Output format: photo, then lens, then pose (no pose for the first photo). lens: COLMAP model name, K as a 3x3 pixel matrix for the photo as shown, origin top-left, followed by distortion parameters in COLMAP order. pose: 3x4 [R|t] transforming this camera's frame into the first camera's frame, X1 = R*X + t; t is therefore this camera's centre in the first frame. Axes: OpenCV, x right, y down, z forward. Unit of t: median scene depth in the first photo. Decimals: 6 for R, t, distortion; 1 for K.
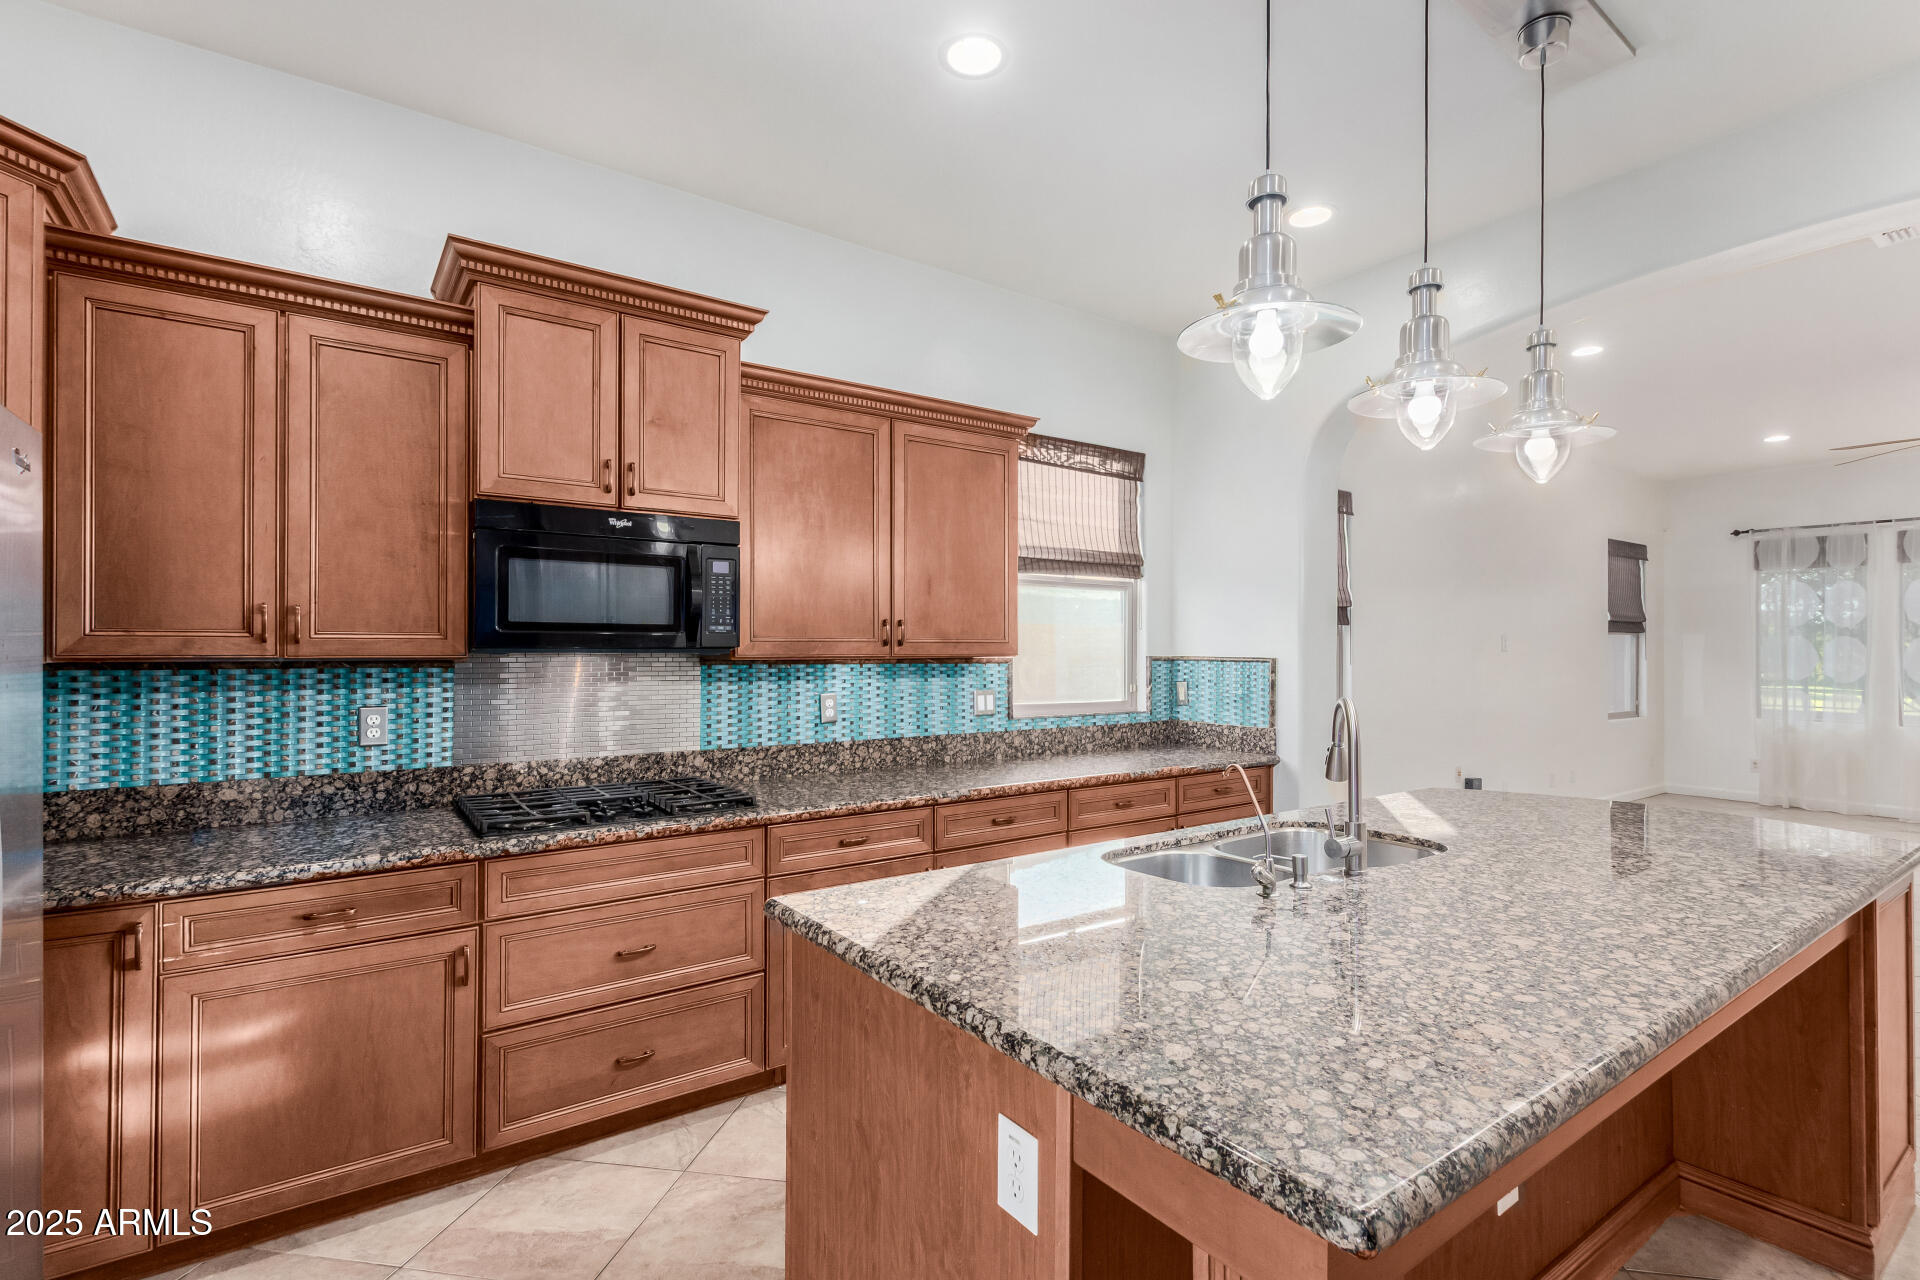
lens RADIAL K [[888.7, 0, 958.1], [0, 888.7, 648.4], [0, 0, 1]] dist [0.000822, -0.001261]
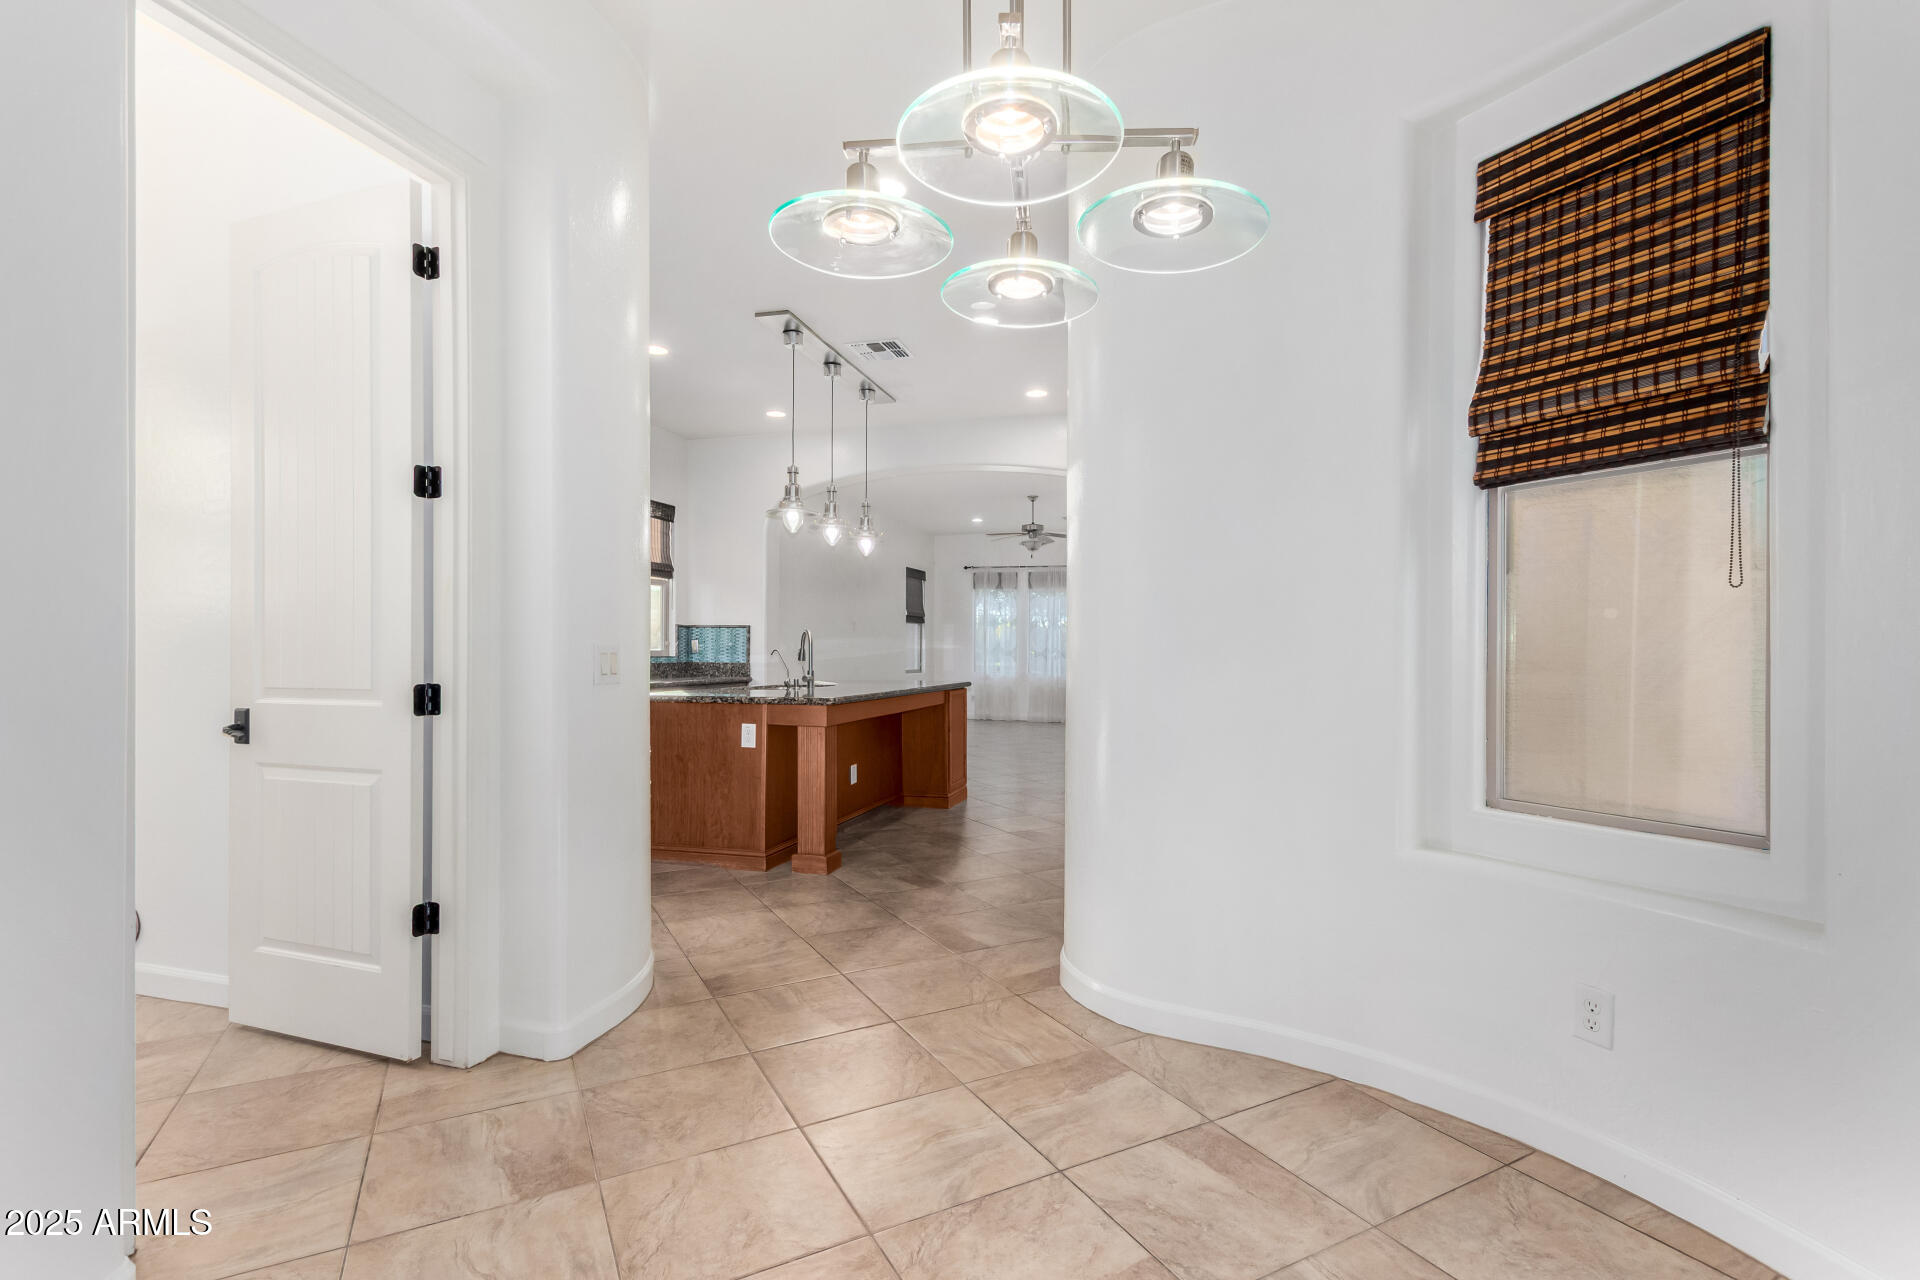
lens RADIAL K [[888.7, 0, 954.3], [0, 888.7, 645.8], [0, 0, 1]] dist [0.000822, -0.001261]
pose [[0.786853, 0.004594, 0.617124, -0.344945], [-0.005899, 0.999983, 0.000077, 0.037940], [-0.617113, -0.003701, 0.786866, -0.558036]]
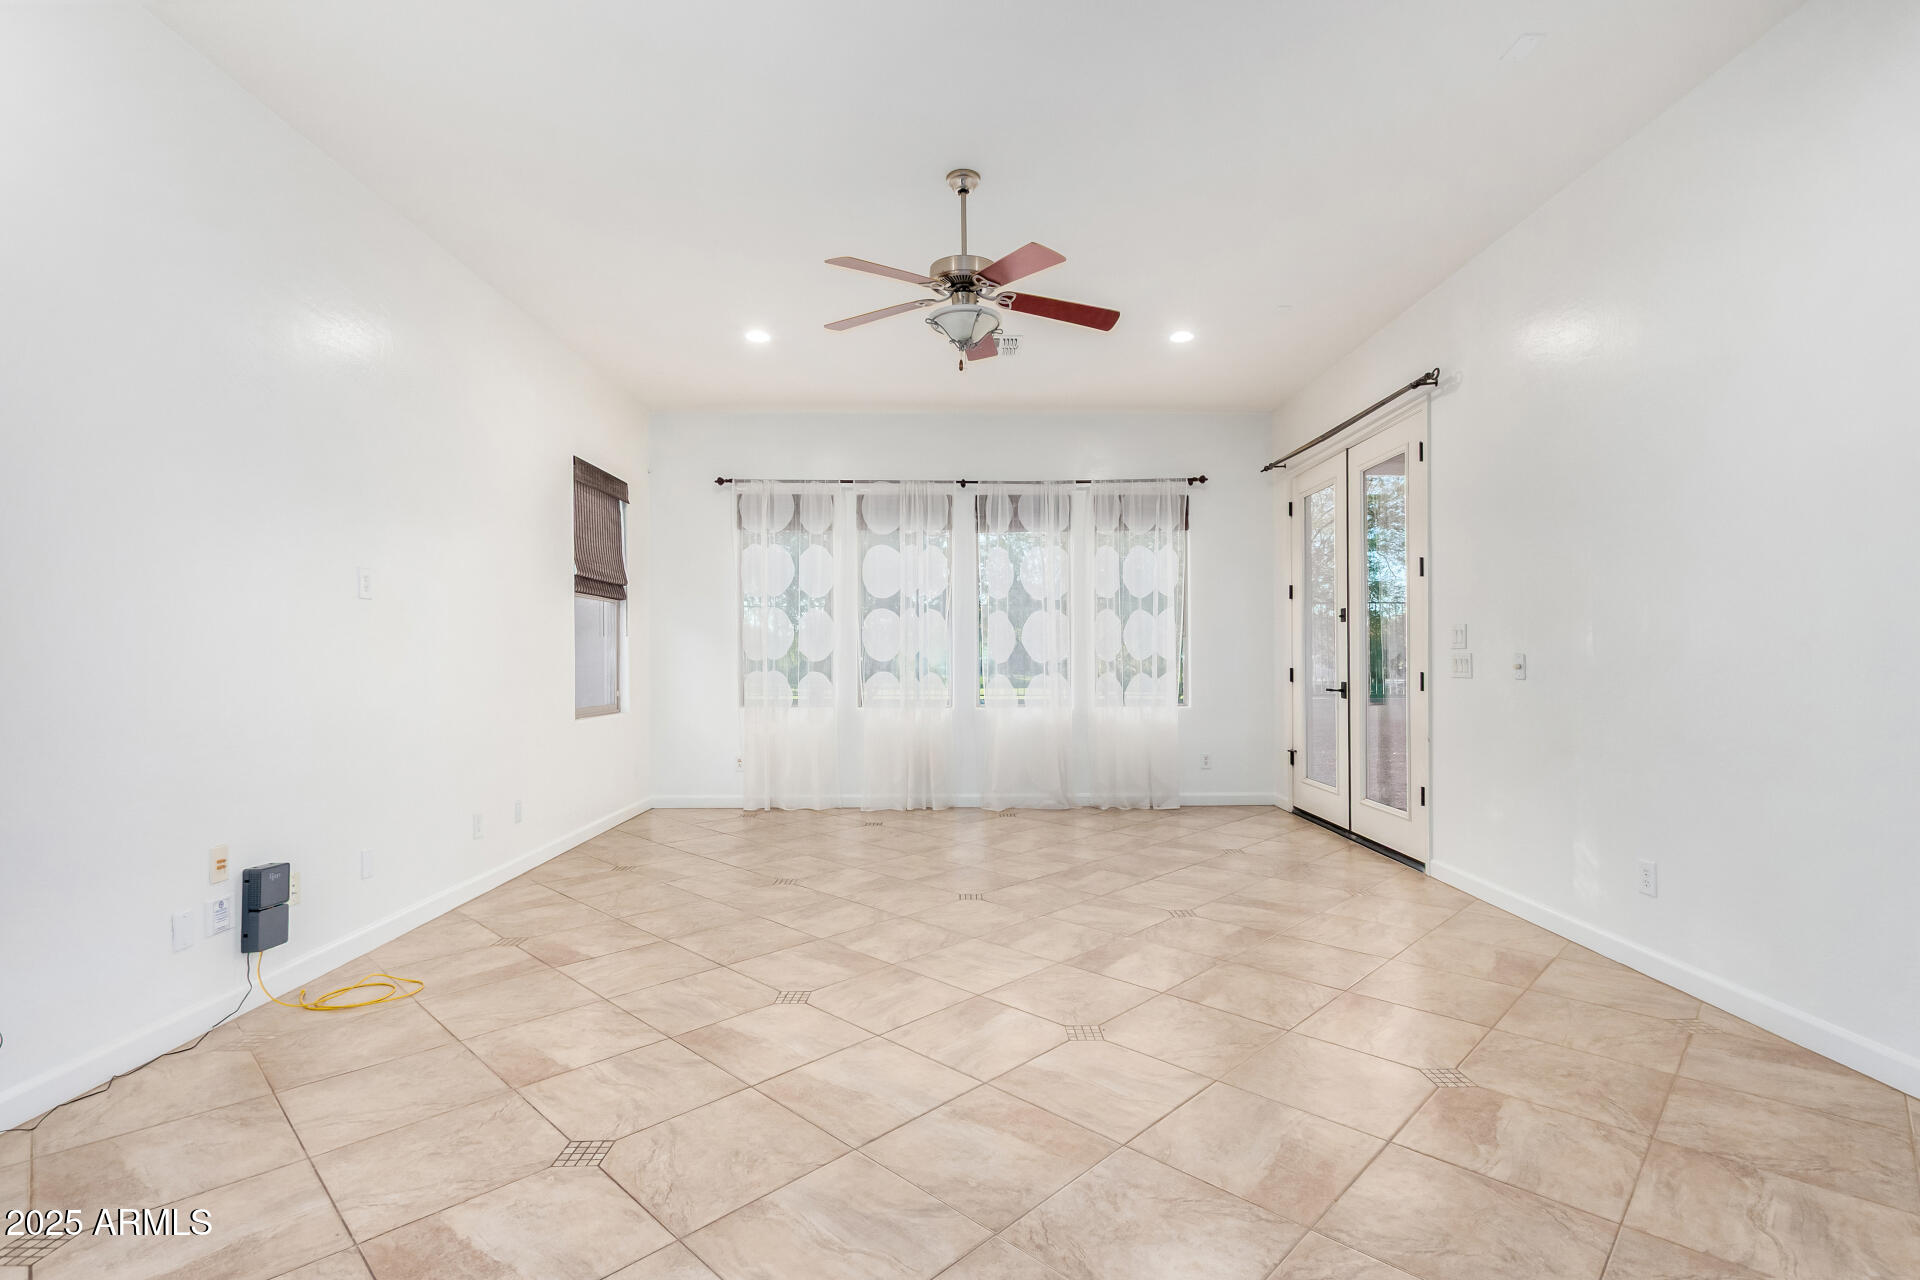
lens RADIAL K [[888.7, 0, 951.2], [0, 888.7, 646.4], [0, 0, 1]] dist [0.000822, -0.001261]
pose [[0.577128, 0.003417, 0.816647, 0.480360], [-0.001056, 0.999994, -0.003438, 0.036966], [-0.816653, 0.001122, 0.577128, 0.514602]]
